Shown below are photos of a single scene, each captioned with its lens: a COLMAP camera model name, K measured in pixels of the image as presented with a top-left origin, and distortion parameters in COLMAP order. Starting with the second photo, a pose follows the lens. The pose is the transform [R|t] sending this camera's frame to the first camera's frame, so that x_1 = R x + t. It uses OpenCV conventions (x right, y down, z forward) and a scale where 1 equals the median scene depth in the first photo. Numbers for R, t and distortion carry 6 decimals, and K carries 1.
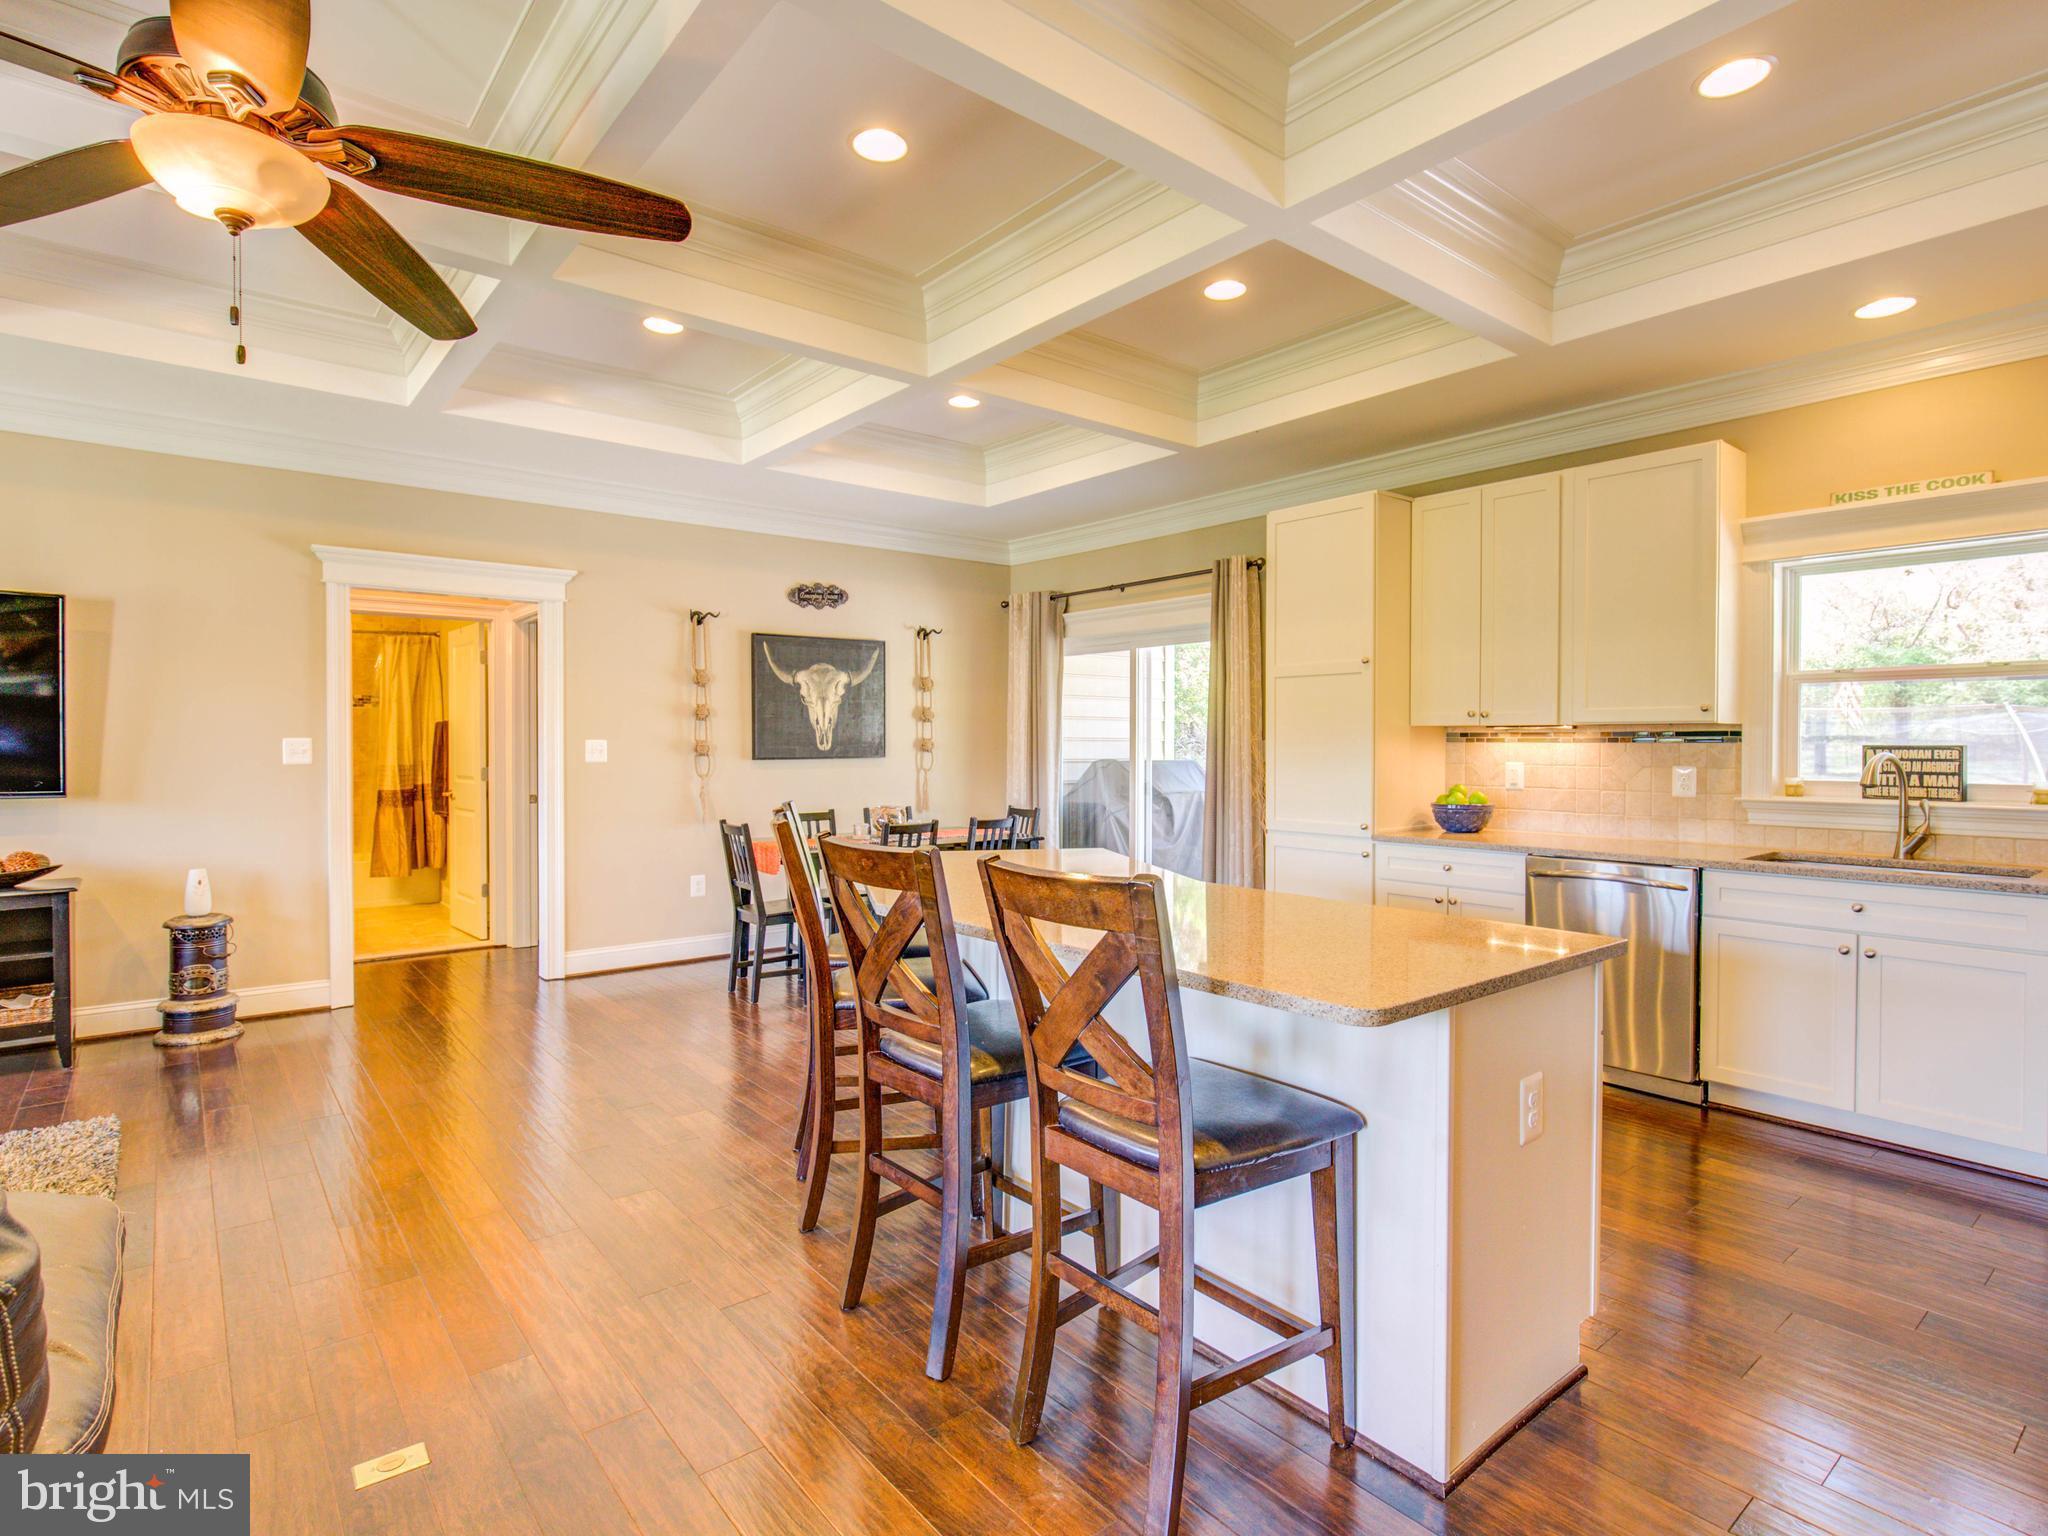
lens RADIAL K [[1043.2, 0, 1008.7], [0, 1043.2, 765.3], [0, 0, 1]] dist [-0.001979, 0.001907]
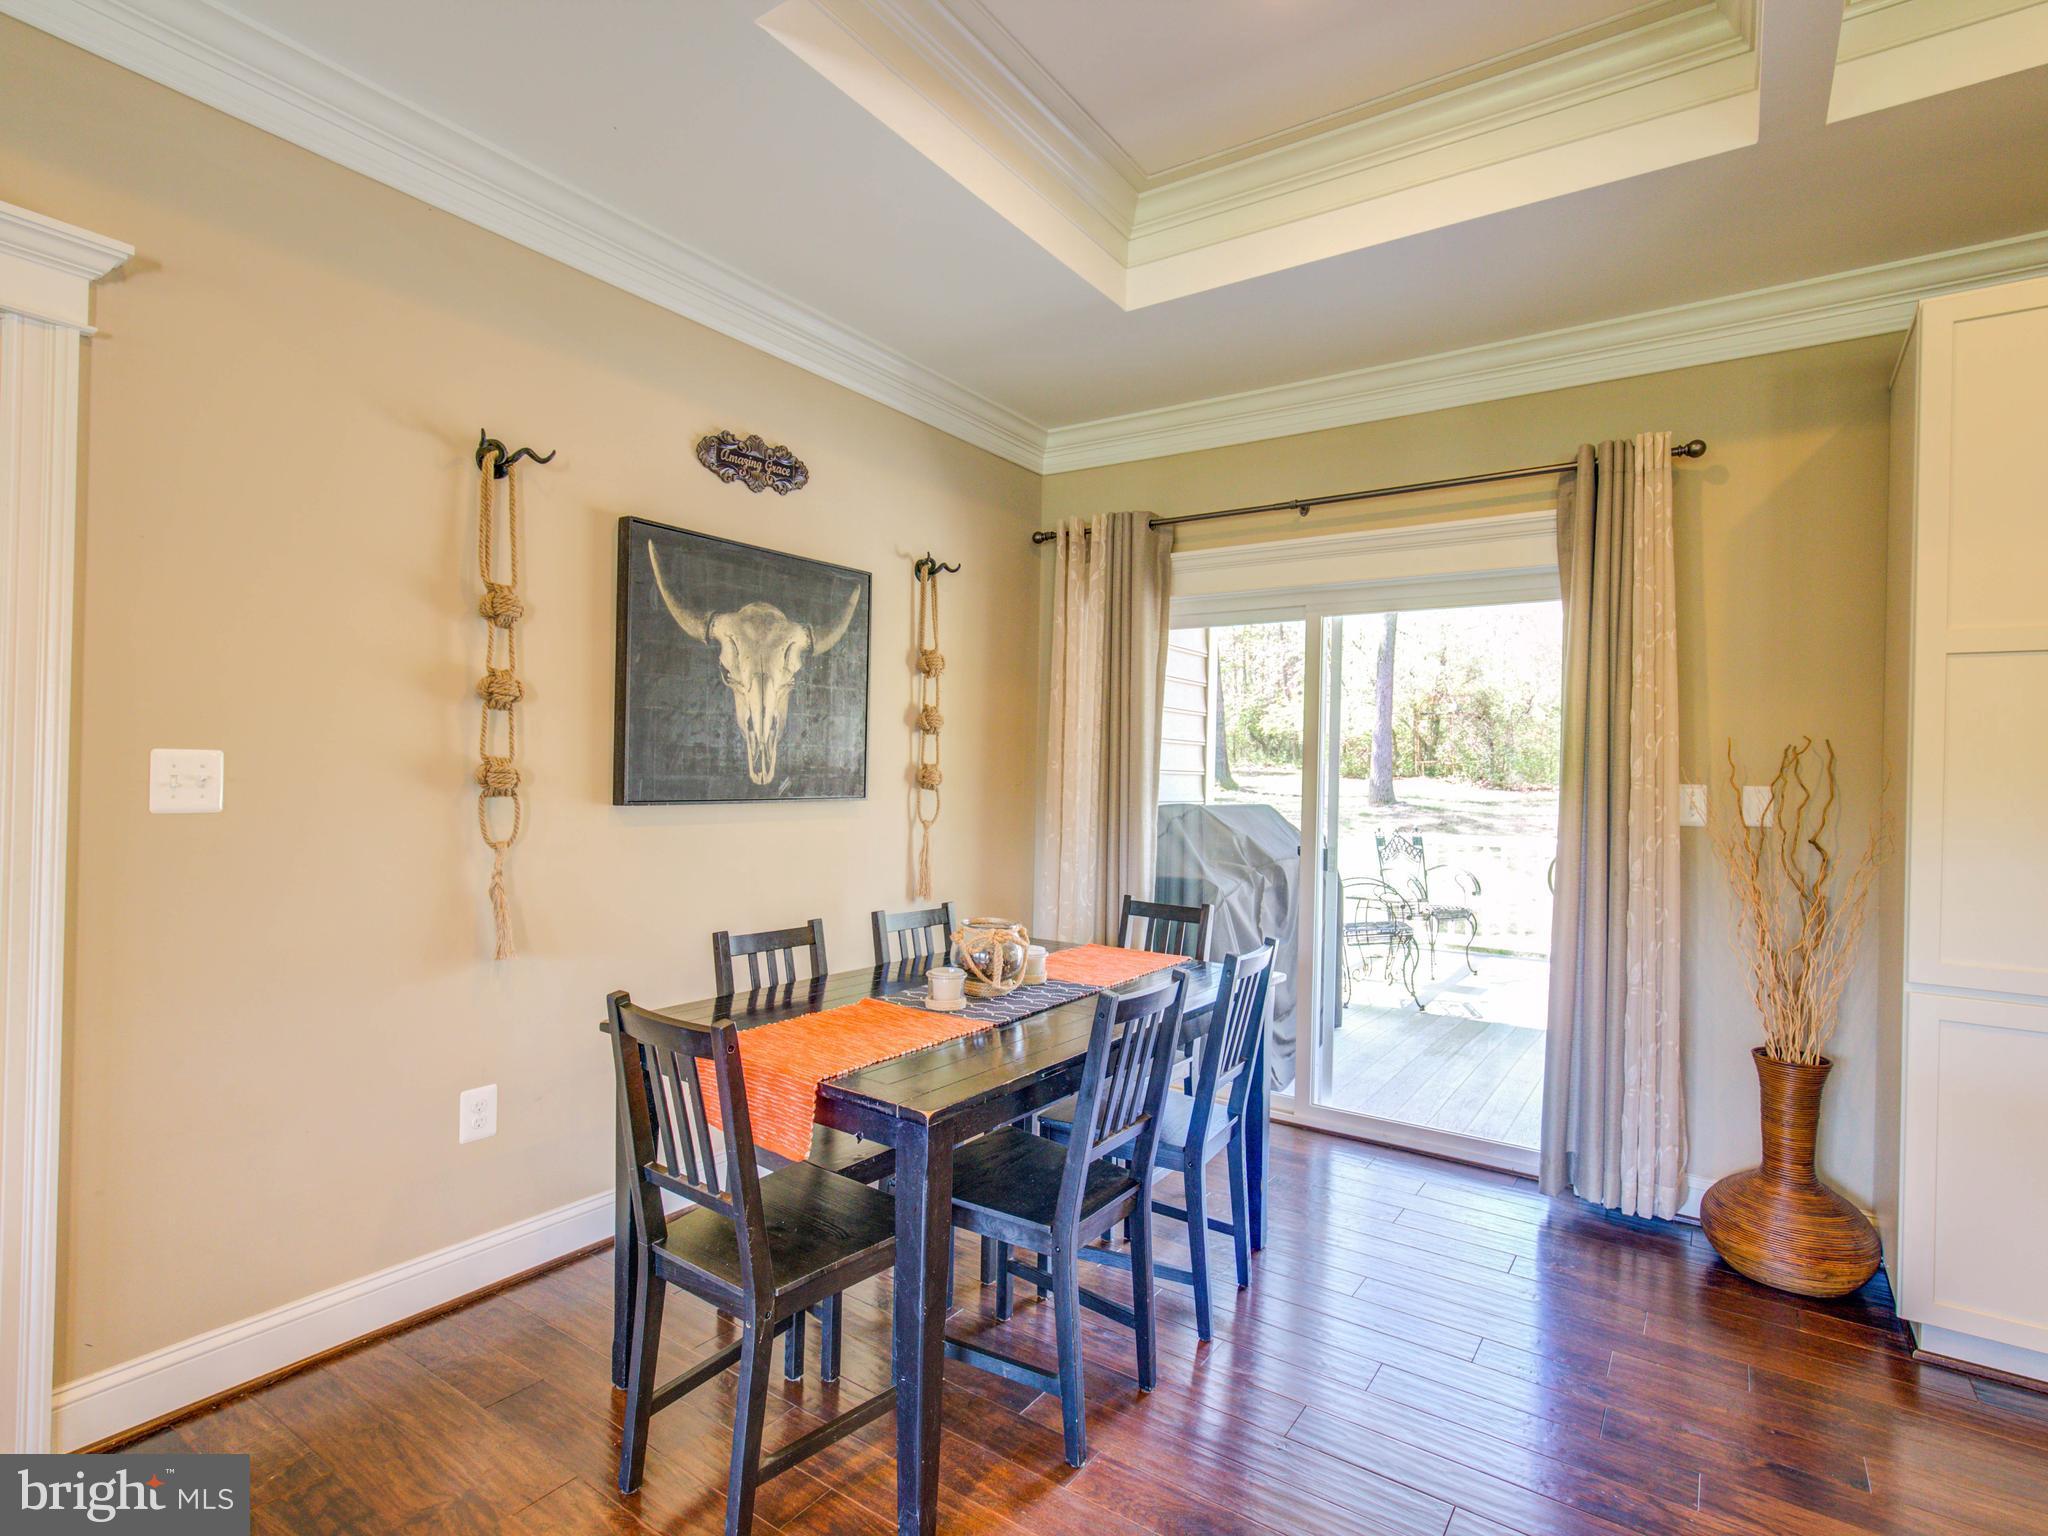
lens RADIAL K [[1043.2, 0, 1037.5], [0, 1043.2, 773.1], [0, 0, 1]] dist [-0.001979, 0.001907]
pose [[0.957911, 0.021136, 0.286287, -0.197457], [-0.016238, 0.999679, -0.019471, -0.012762], [-0.286606, 0.014003, 0.957946, 0.517850]]
